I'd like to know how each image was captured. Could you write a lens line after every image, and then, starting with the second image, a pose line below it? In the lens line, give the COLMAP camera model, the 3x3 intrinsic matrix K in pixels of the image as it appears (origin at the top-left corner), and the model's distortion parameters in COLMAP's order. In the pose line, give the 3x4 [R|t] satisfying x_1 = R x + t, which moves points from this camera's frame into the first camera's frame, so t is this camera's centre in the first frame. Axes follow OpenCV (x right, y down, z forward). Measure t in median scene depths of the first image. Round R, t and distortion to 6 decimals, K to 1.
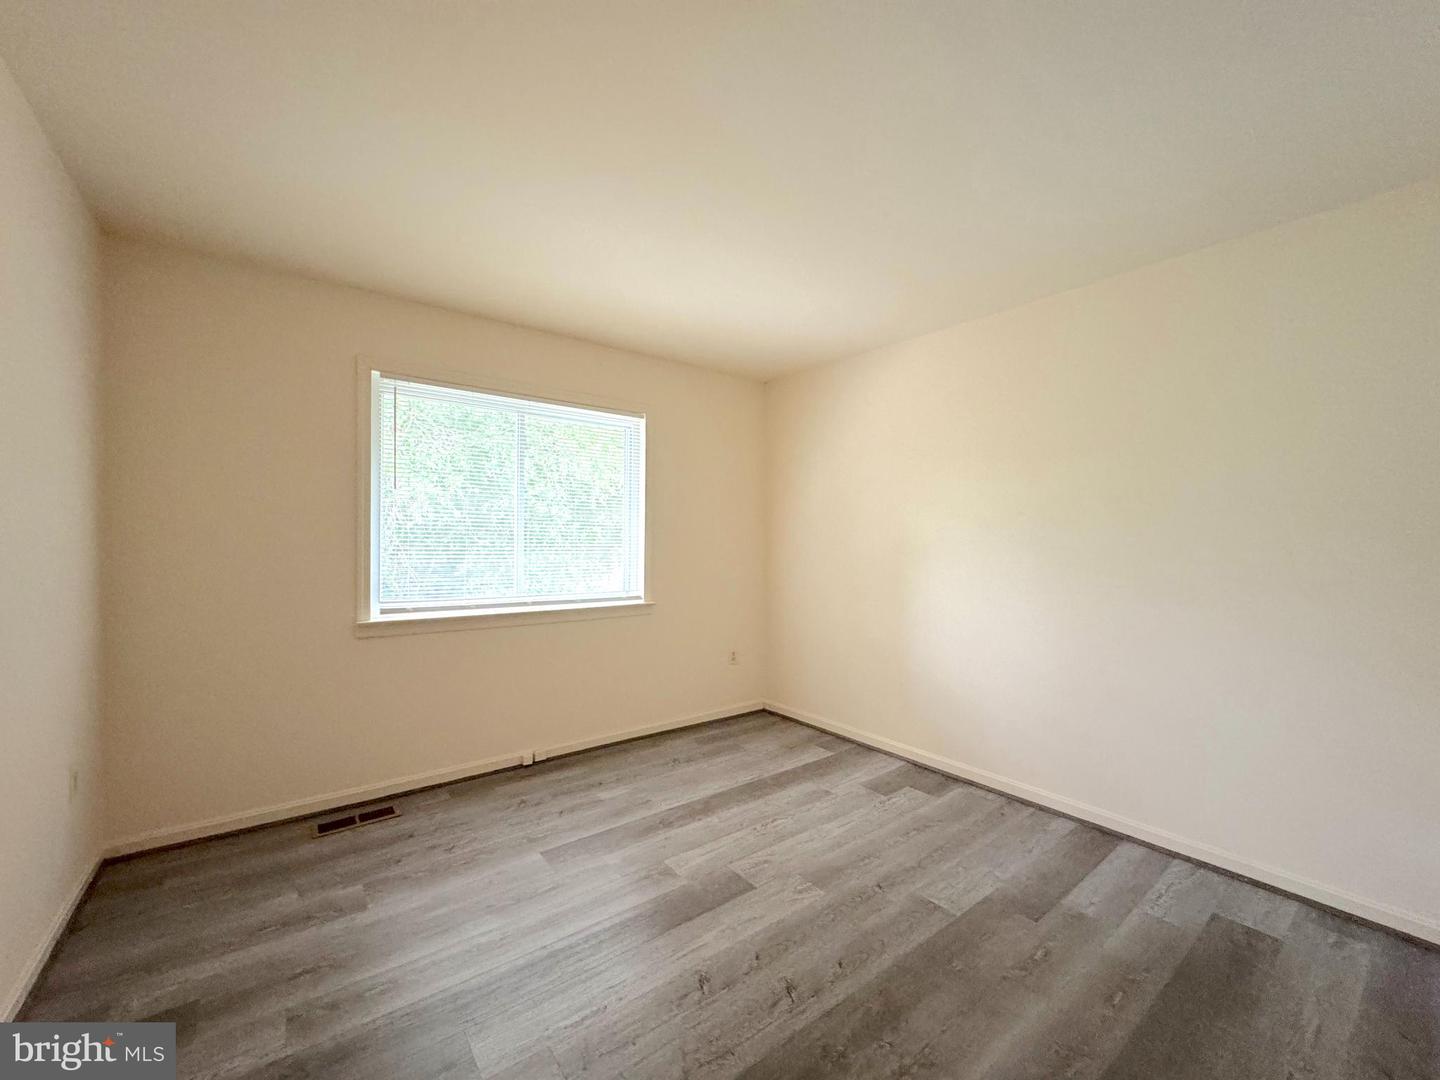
lens RADIAL K [[575.9, 0, 726.6], [0, 575.9, 535.3], [0, 0, 1]] dist [-0.002754, -0.000906]
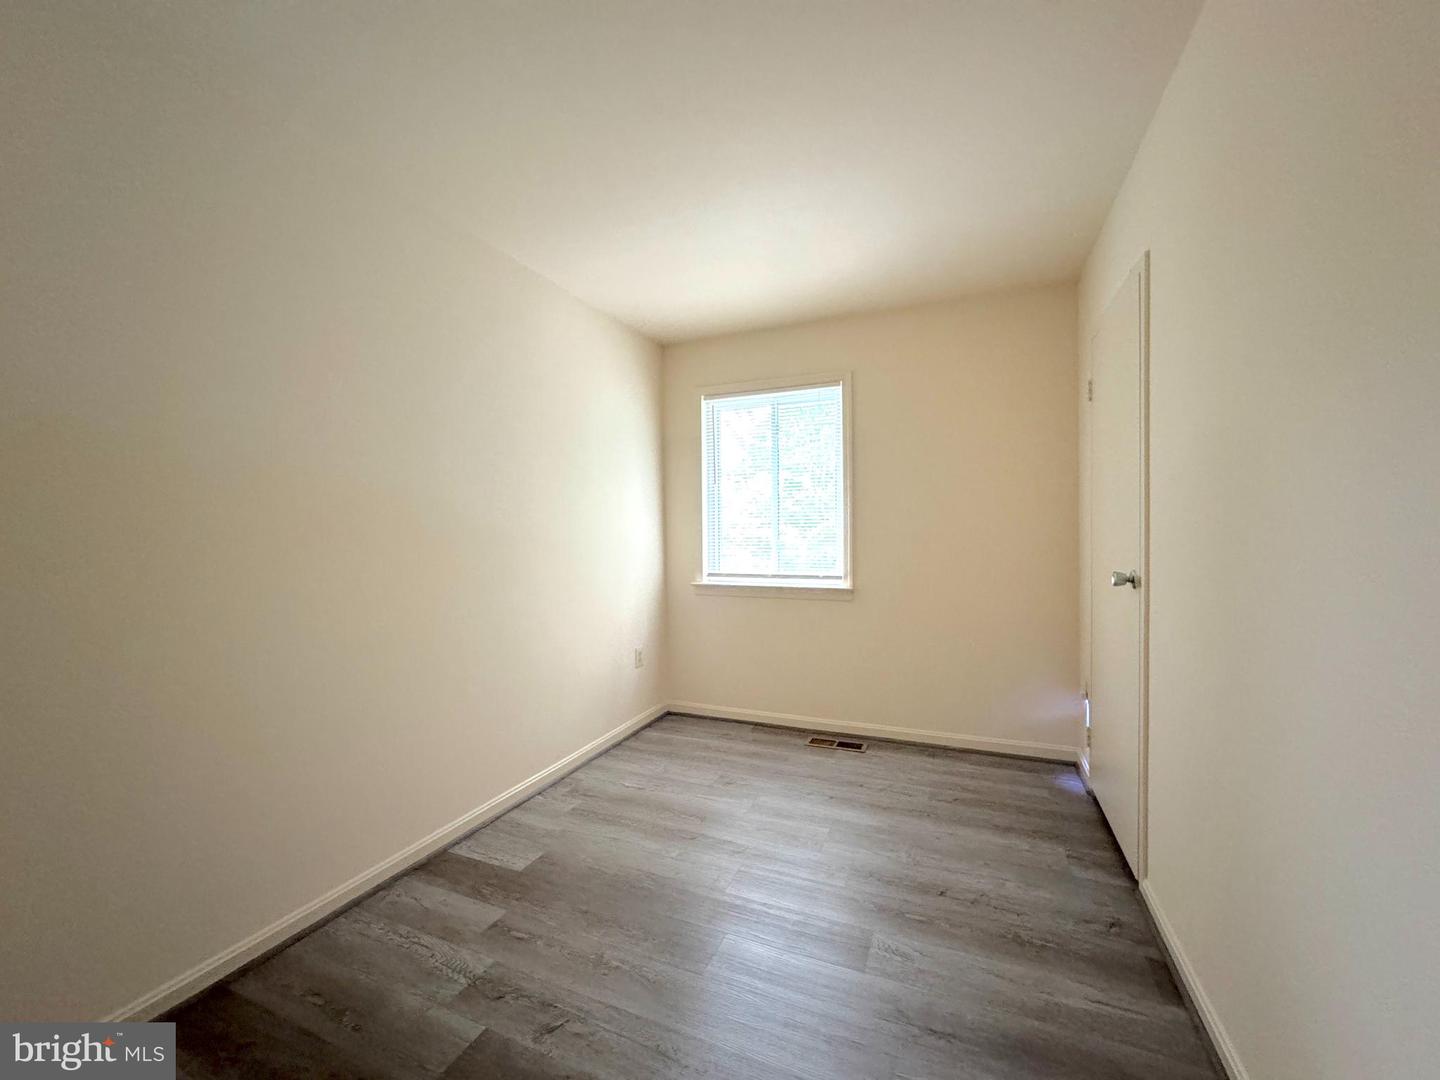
lens RADIAL K [[575.9, 0, 733.5], [0, 575.9, 541.9], [0, 0, 1]] dist [-0.002754, -0.000906]
pose [[0.447504, 0.018537, -0.894090, 0.552089], [0.033996, 0.998710, 0.037722, 0.003337], [0.893636, -0.047277, 0.446296, 0.399401]]
